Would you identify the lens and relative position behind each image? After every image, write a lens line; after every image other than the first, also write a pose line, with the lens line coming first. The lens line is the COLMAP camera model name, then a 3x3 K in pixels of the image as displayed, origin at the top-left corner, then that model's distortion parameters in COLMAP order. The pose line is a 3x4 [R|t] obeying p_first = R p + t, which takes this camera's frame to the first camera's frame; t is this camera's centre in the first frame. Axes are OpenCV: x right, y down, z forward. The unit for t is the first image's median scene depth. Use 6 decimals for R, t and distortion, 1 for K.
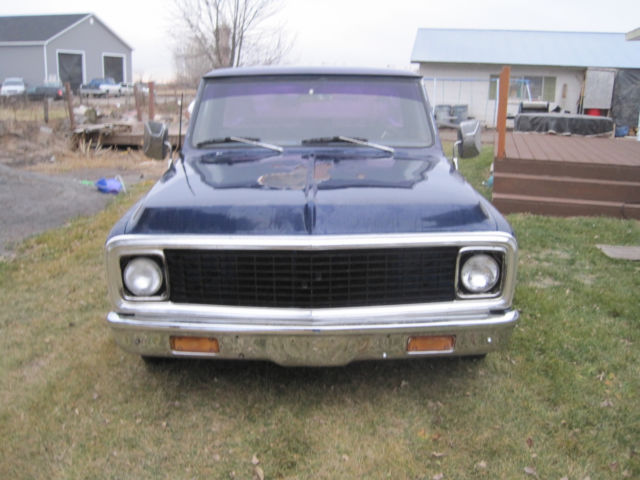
lens RADIAL K [[668.6, 0, 325.0], [0, 668.6, 239.8], [0, 0, 1]] dist [-0.126782, 0.000000]
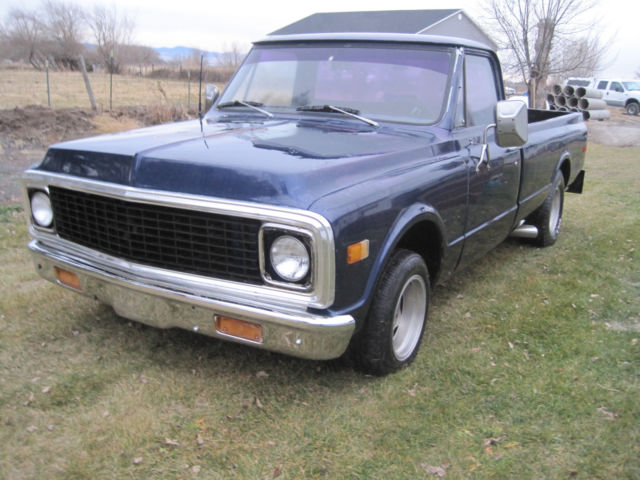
lens RADIAL K [[668.6, 0, 320.4], [0, 668.6, 238.4], [0, 0, 1]] dist [-0.126782, 0.000000]
pose [[0.838071, 0.157862, -0.522222, 0.690149], [-0.159356, 0.986310, 0.042413, -0.015795], [0.521768, 0.047674, 0.851754, 0.300866]]
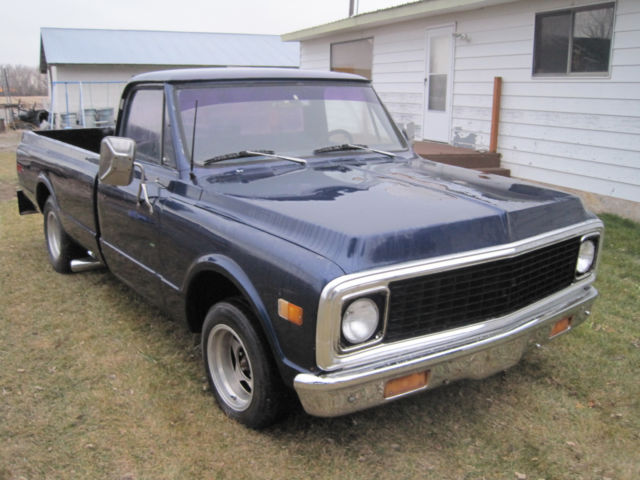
lens RADIAL K [[668.6, 0, 320.3], [0, 668.6, 240.6], [0, 0, 1]] dist [-0.126782, 0.000000]
pose [[0.810943, -0.134757, 0.569397, -0.767047], [0.134589, 0.989985, 0.042612, -0.085071], [-0.569436, 0.042078, 0.820958, 0.325670]]
